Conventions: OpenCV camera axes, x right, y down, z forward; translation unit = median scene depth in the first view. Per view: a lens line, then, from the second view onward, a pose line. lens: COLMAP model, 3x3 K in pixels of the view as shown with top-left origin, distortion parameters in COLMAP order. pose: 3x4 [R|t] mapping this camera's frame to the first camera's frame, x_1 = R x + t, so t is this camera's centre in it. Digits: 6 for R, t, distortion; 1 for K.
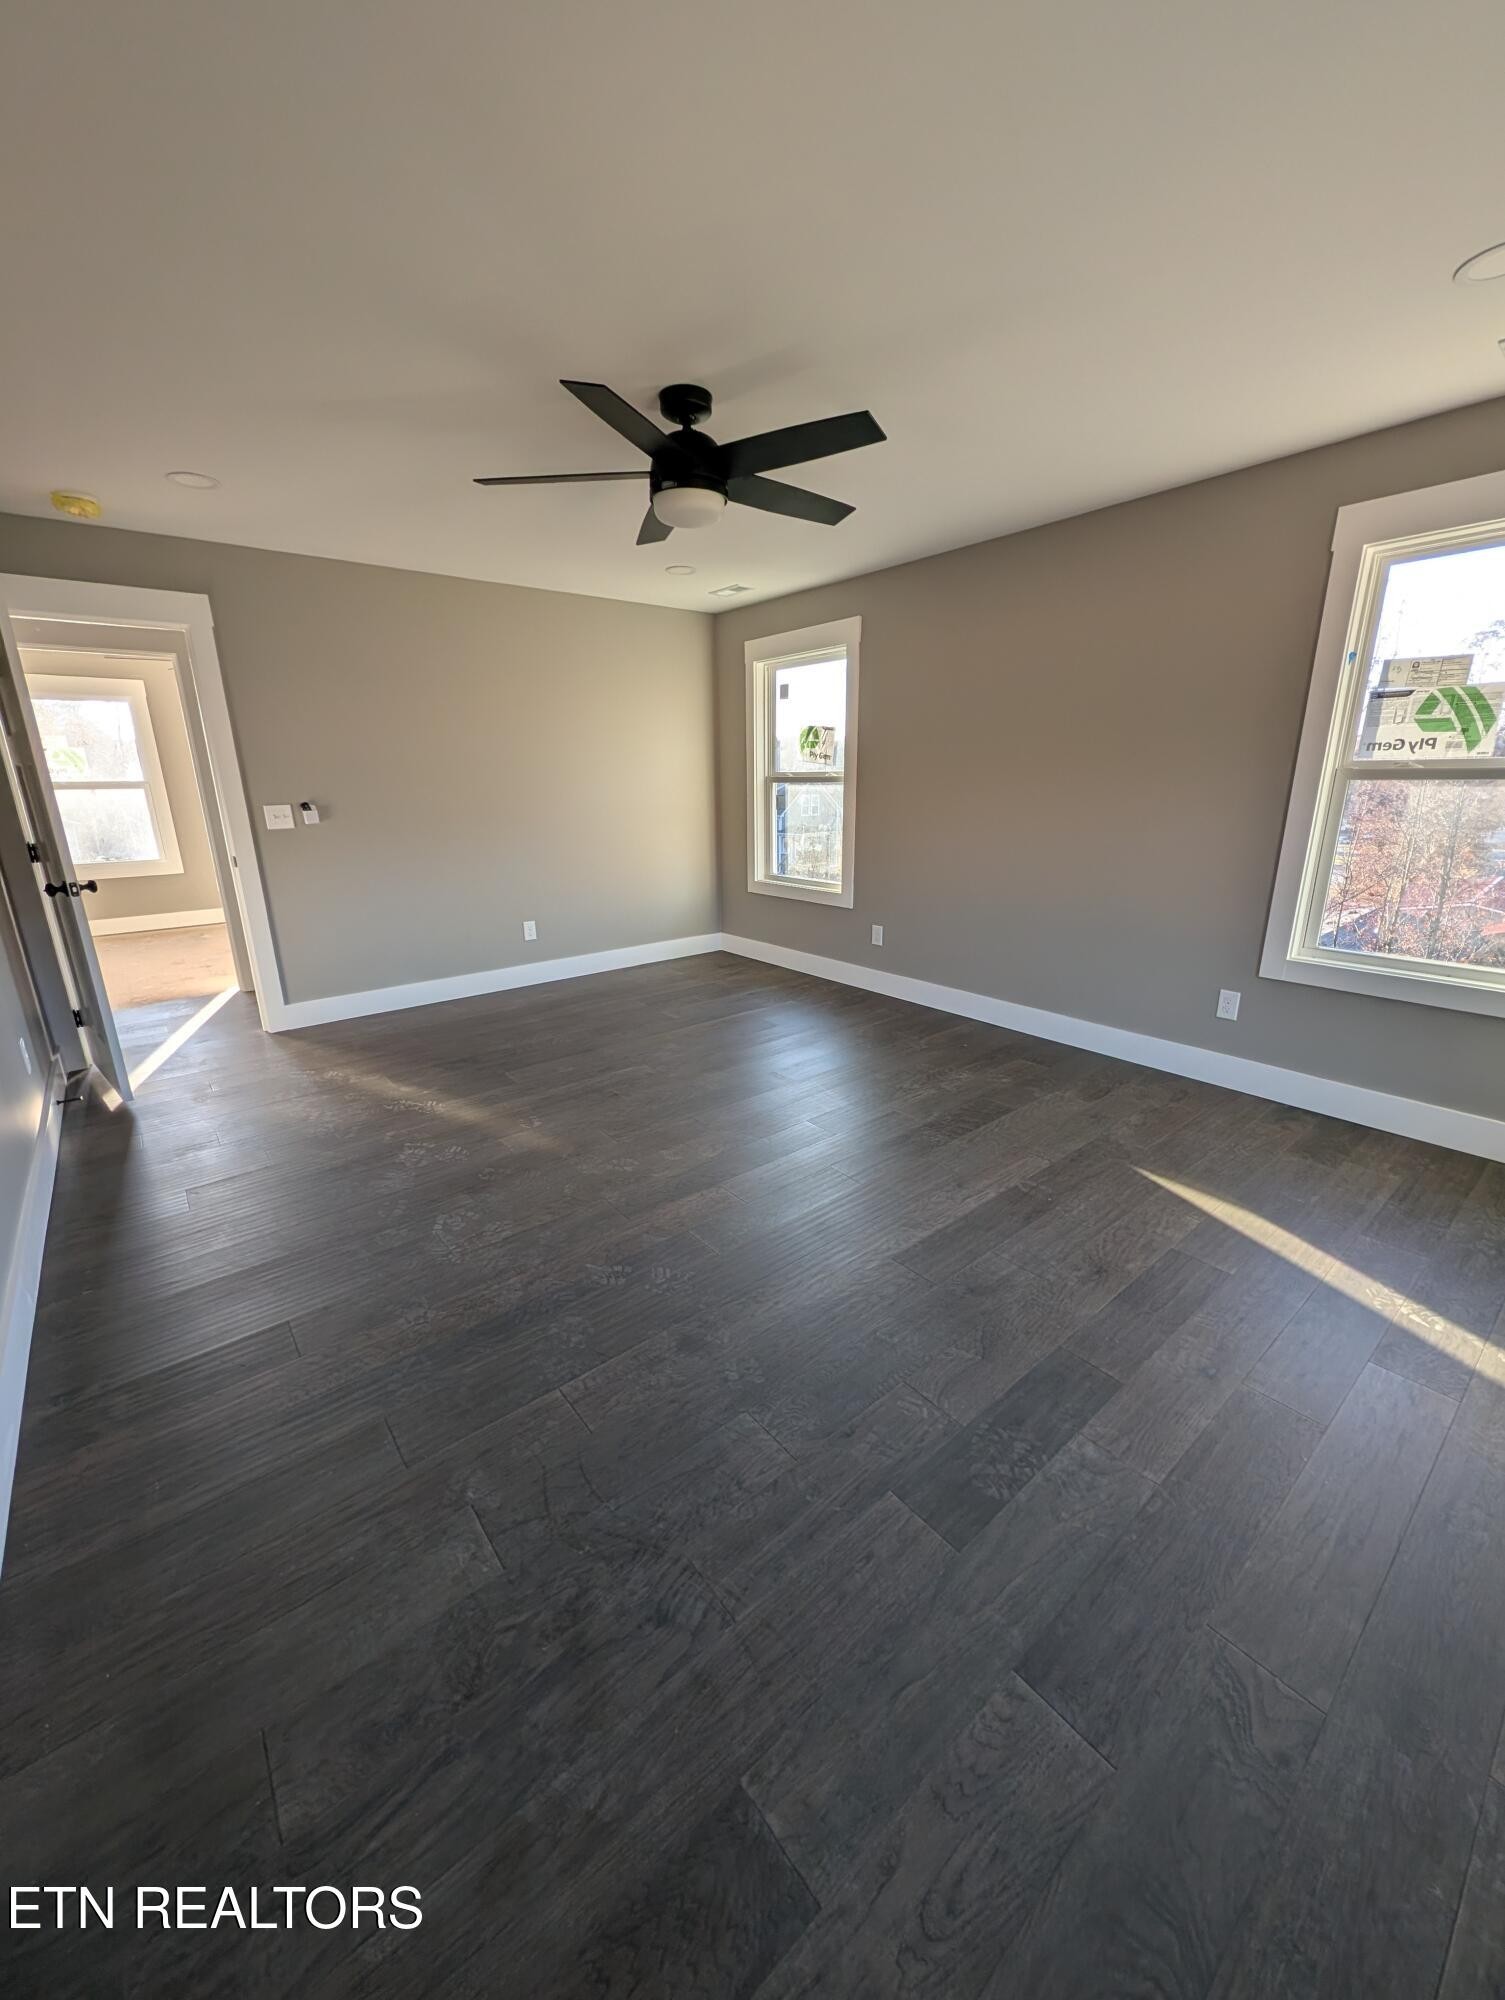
lens RADIAL K [[765.3, 0, 753.8], [0, 765.3, 997.1], [0, 0, 1]] dist [0.000803, -0.000306]
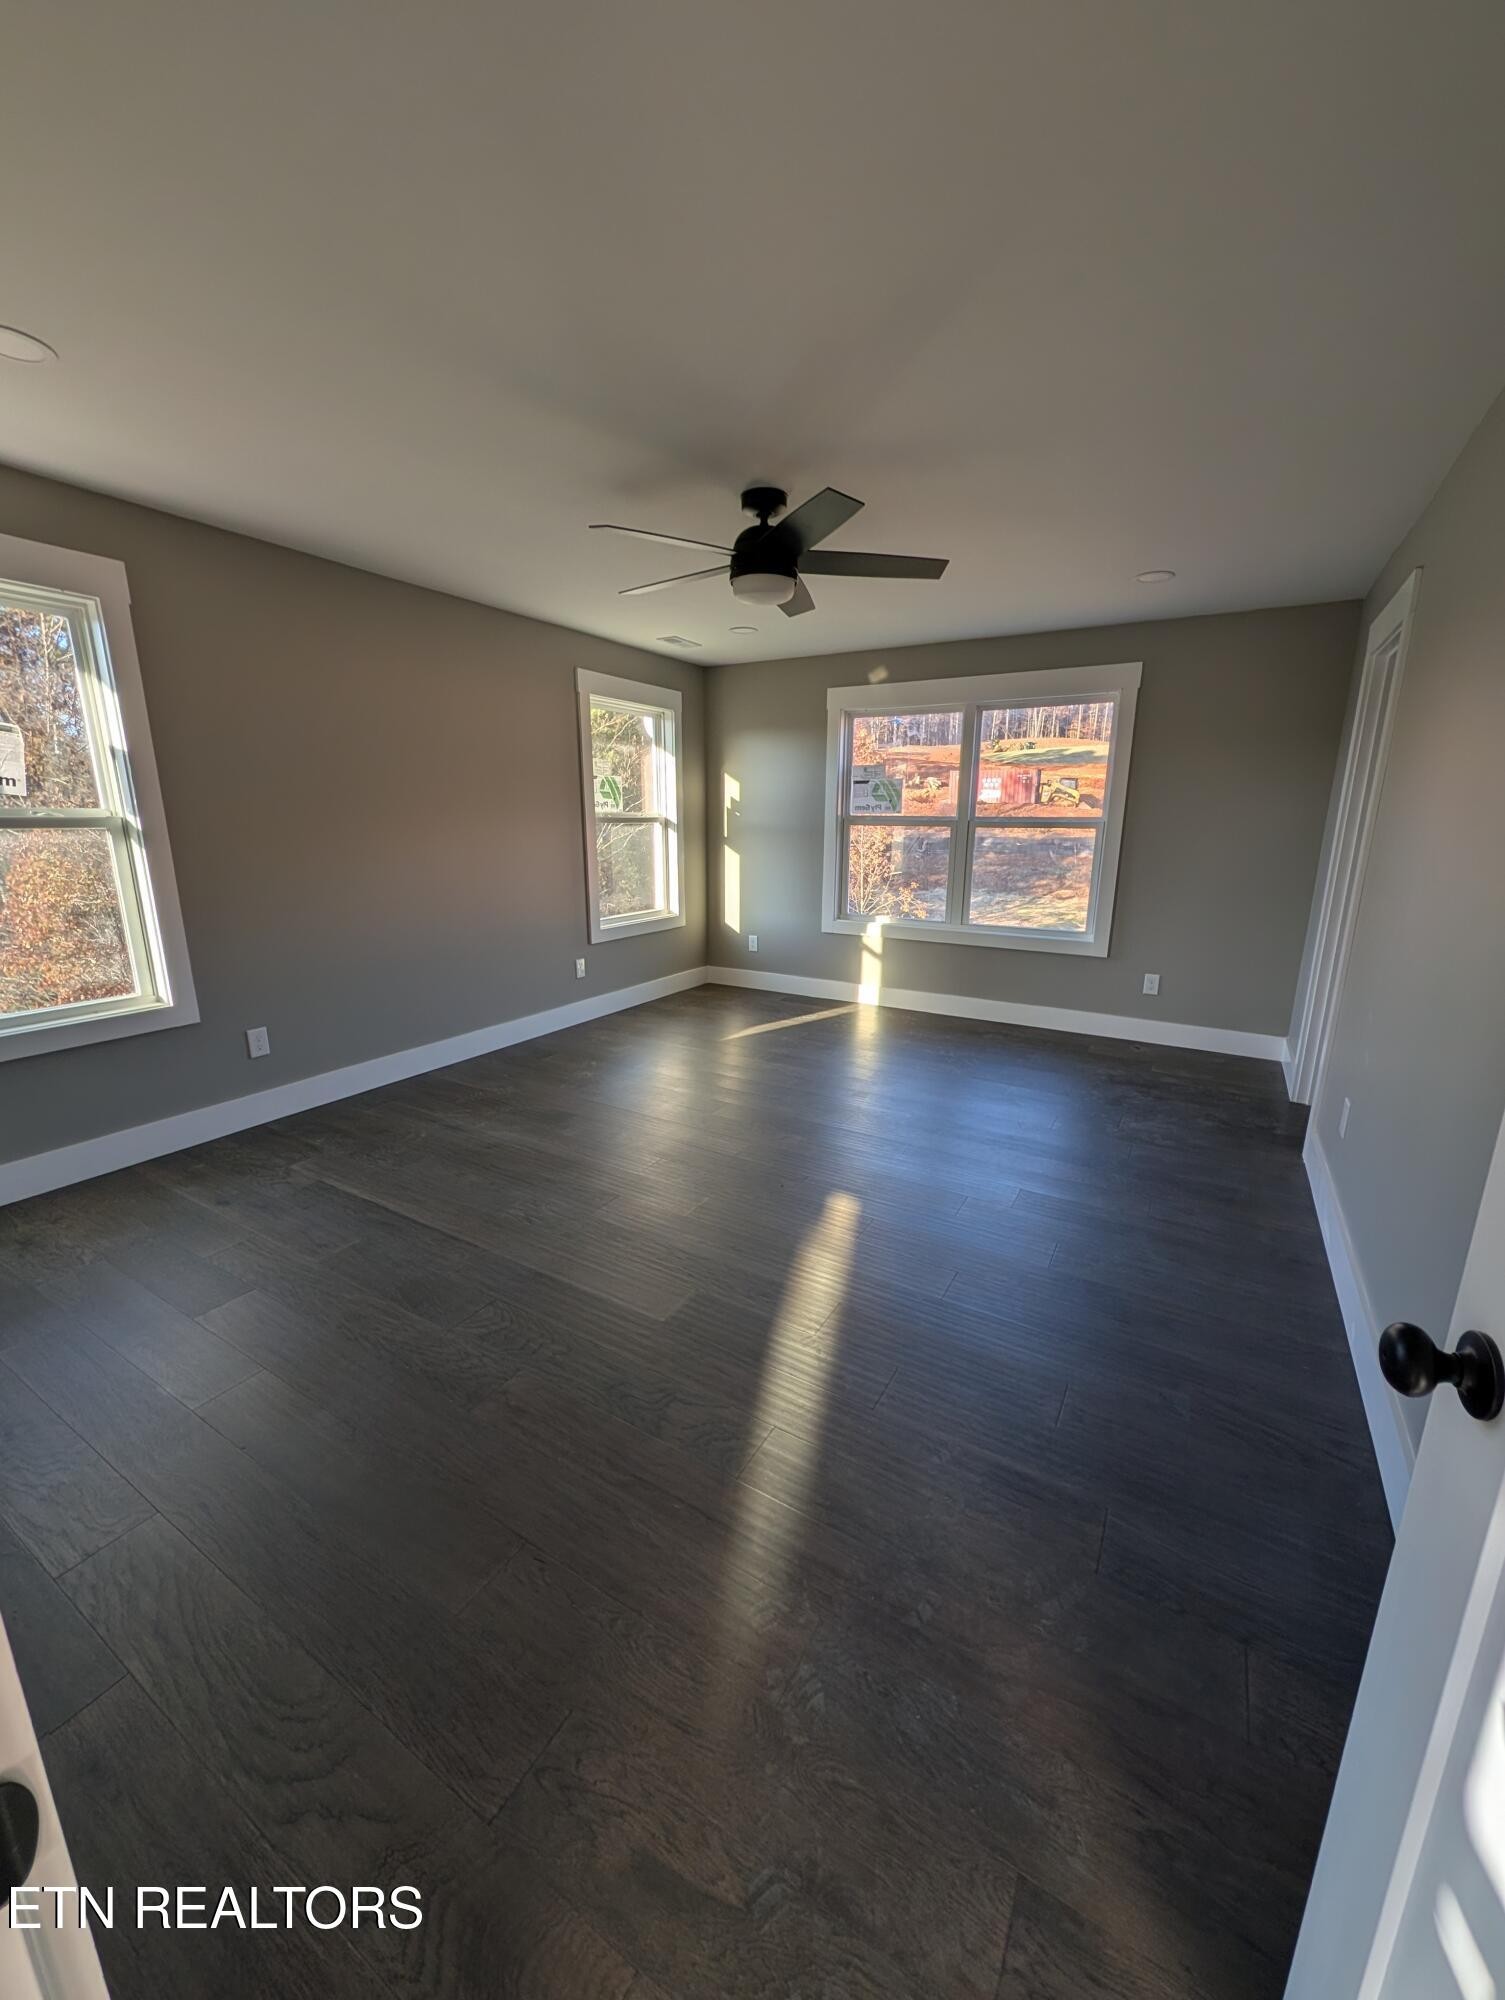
lens RADIAL K [[765.3, 0, 753.8], [0, 765.3, 997.1], [0, 0, 1]] dist [0.000803, -0.000306]
pose [[-0.336197, -0.204399, 0.919343, -1.111154], [0.264051, 0.916555, 0.300340, -0.370880], [-0.904018, 0.343727, -0.254172, 1.331937]]
